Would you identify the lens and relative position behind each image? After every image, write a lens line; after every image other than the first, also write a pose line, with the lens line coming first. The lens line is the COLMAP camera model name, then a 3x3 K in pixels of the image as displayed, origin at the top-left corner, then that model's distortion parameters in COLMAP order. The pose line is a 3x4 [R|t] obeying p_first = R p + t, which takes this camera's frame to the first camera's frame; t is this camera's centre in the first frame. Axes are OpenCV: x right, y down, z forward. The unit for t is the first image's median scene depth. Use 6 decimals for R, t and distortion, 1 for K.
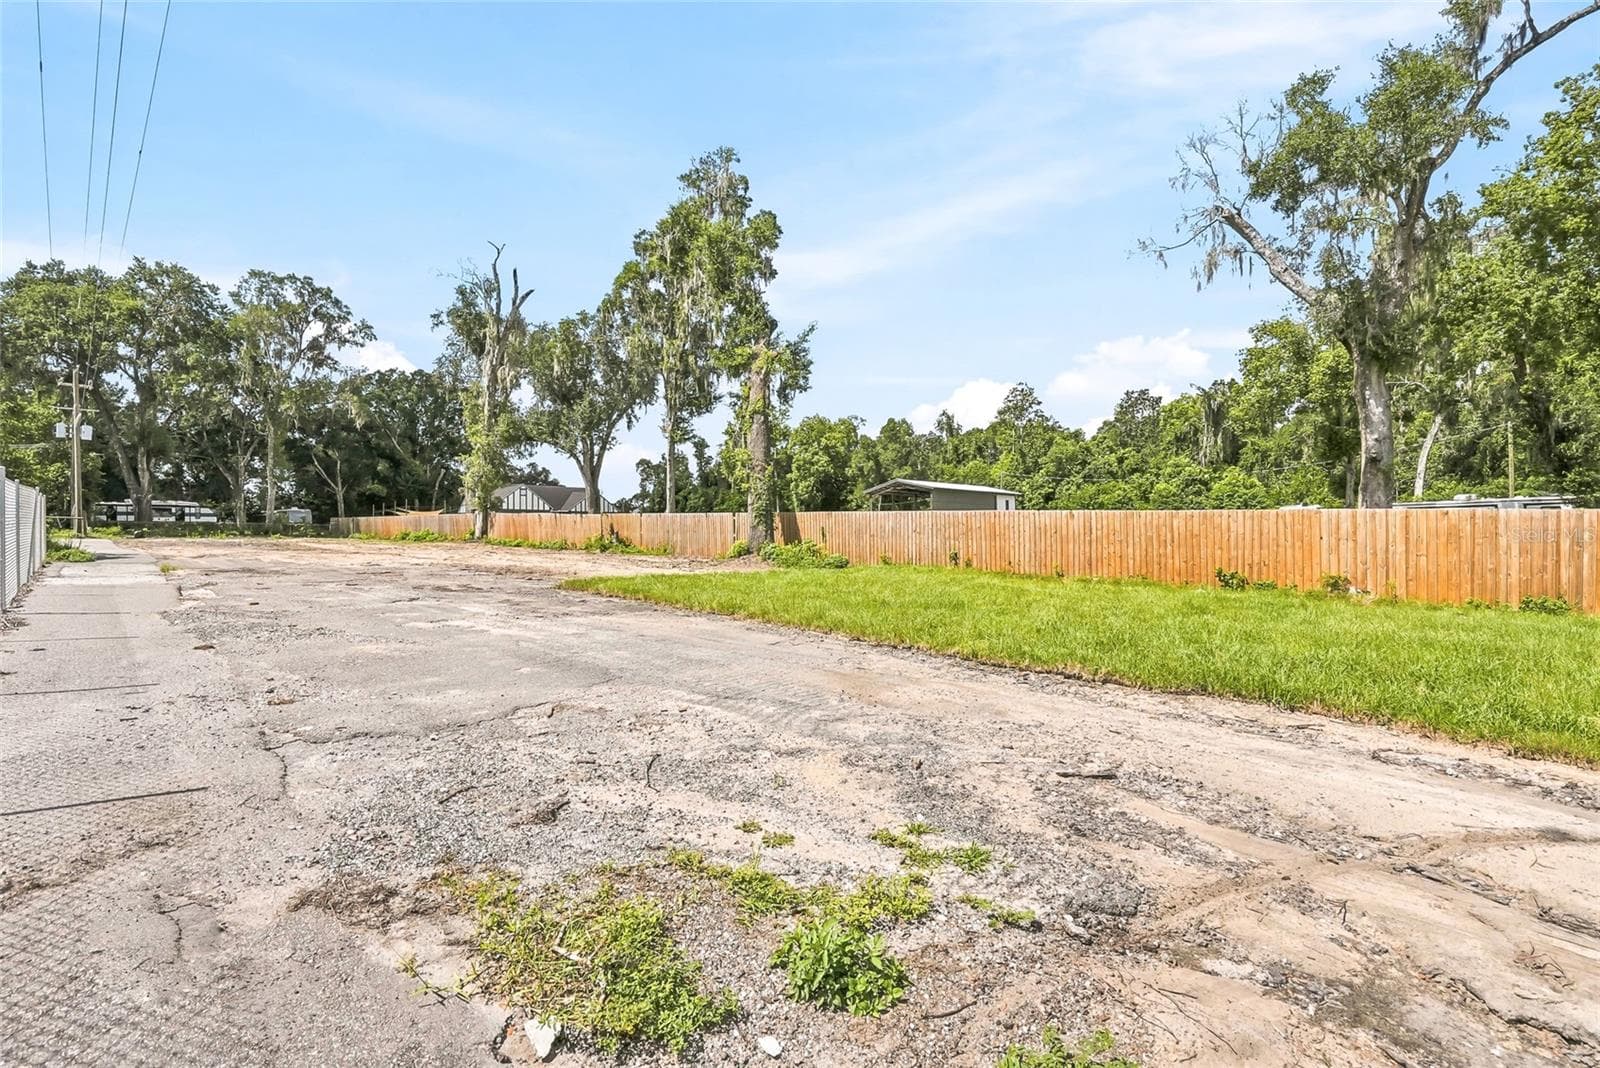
lens RADIAL K [[733.2, 0, 800.0], [0, 733.2, 534.0], [0, 0, 1]] dist [-0.001553, 0.000849]
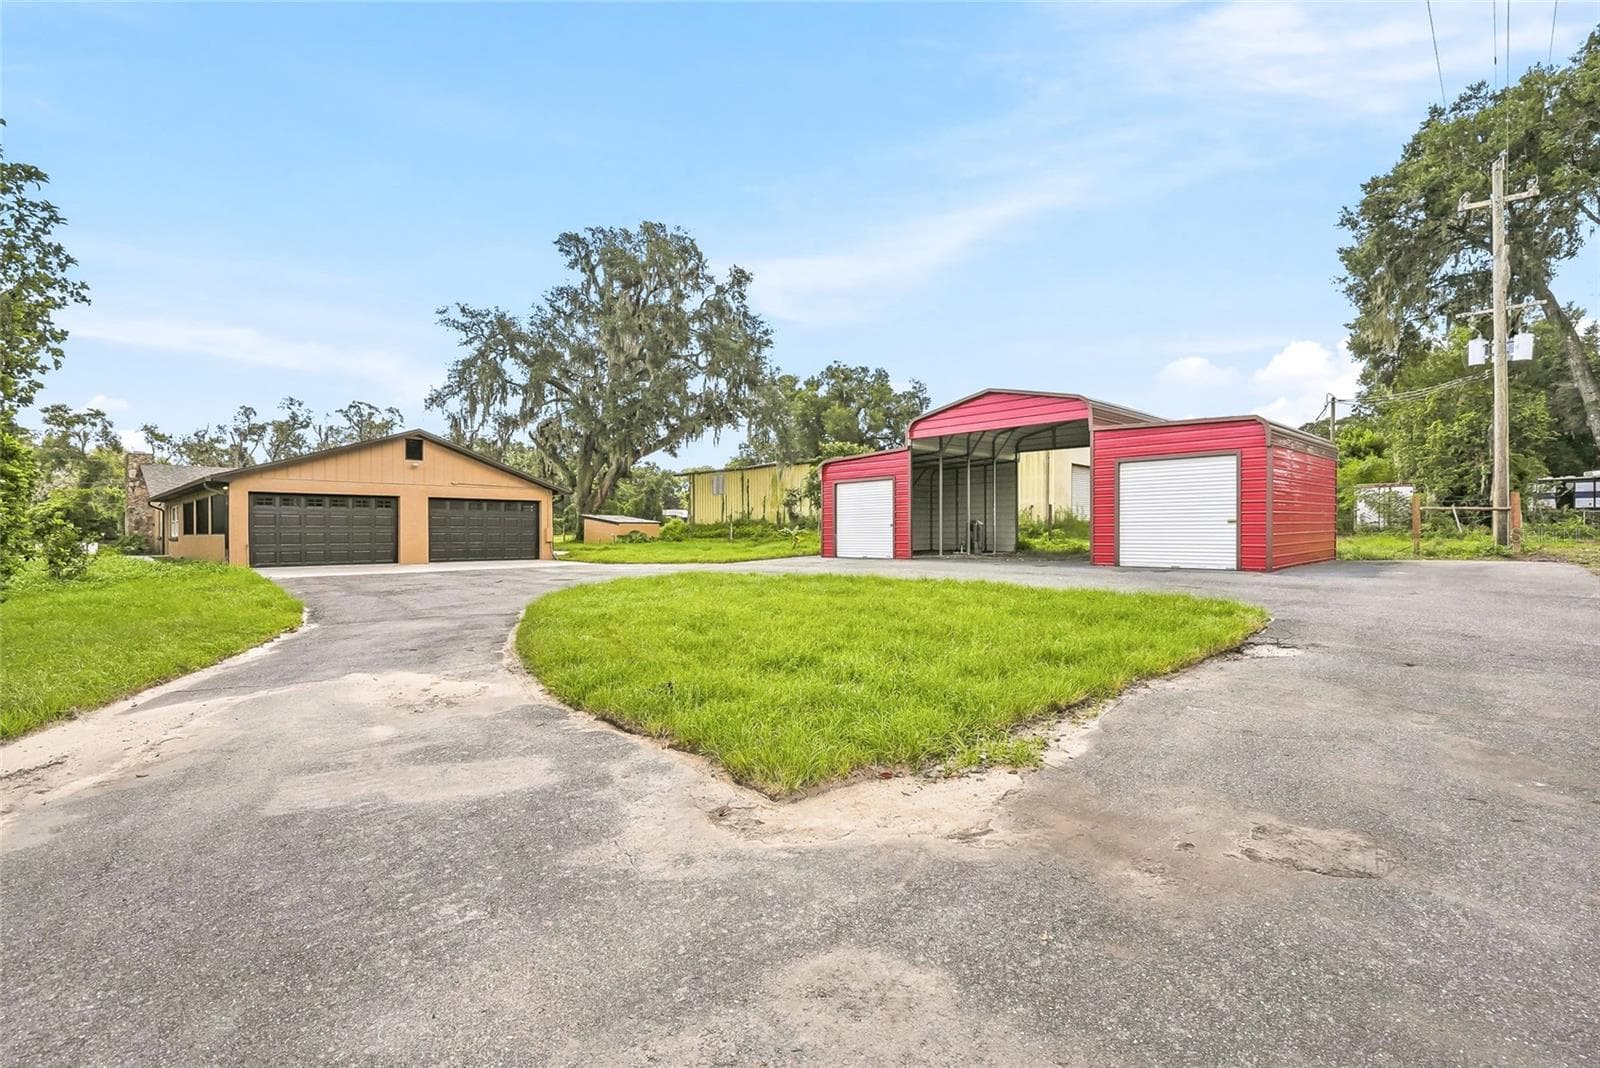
lens RADIAL K [[733.2, 0, 800.0], [0, 733.2, 534.0], [0, 0, 1]] dist [-0.001553, 0.000849]
pose [[0.024981, 0.014788, -0.999579, -0.403785], [0.004122, 0.999881, 0.014896, -0.009739], [0.999679, -0.004493, 0.024917, 0.412472]]
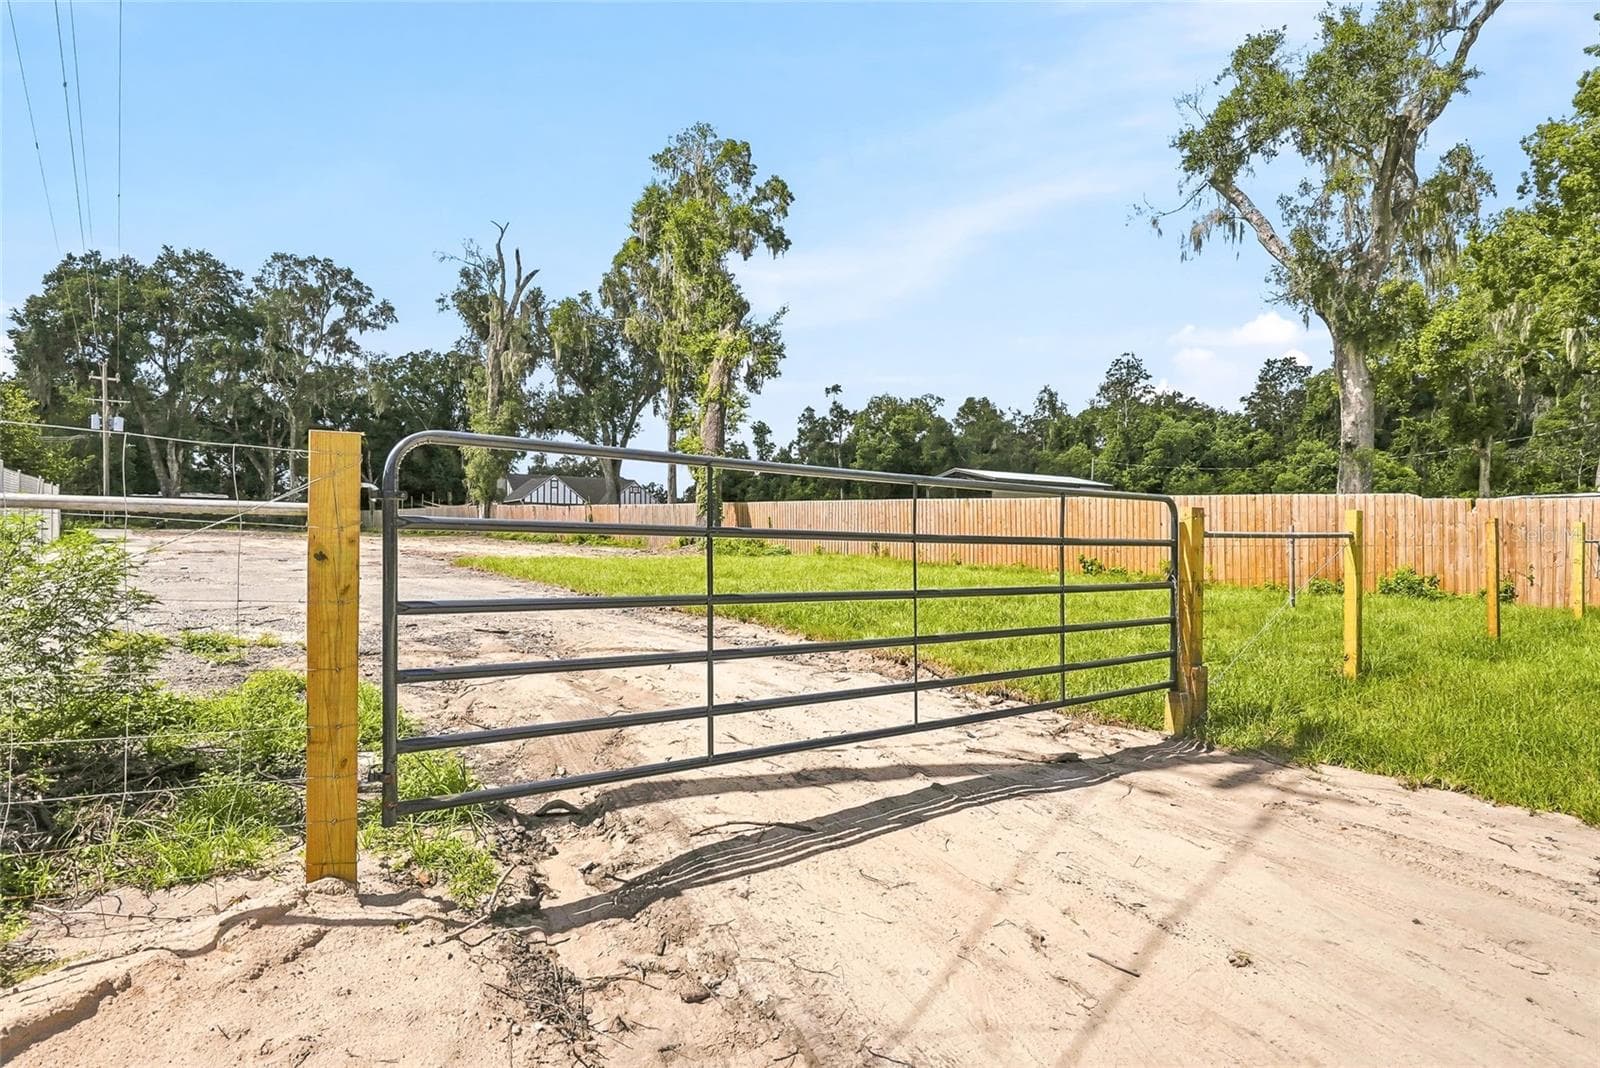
lens RADIAL K [[885.3, 0, 800.6], [0, 885.3, 538.5], [0, 0, 1]] dist [0.002413, -0.001971]
pose [[0.991750, 0.007219, -0.127985, 0.094500], [-0.006802, 0.999970, 0.003690, 0.006134], [0.128008, -0.002789, 0.991769, -0.071835]]
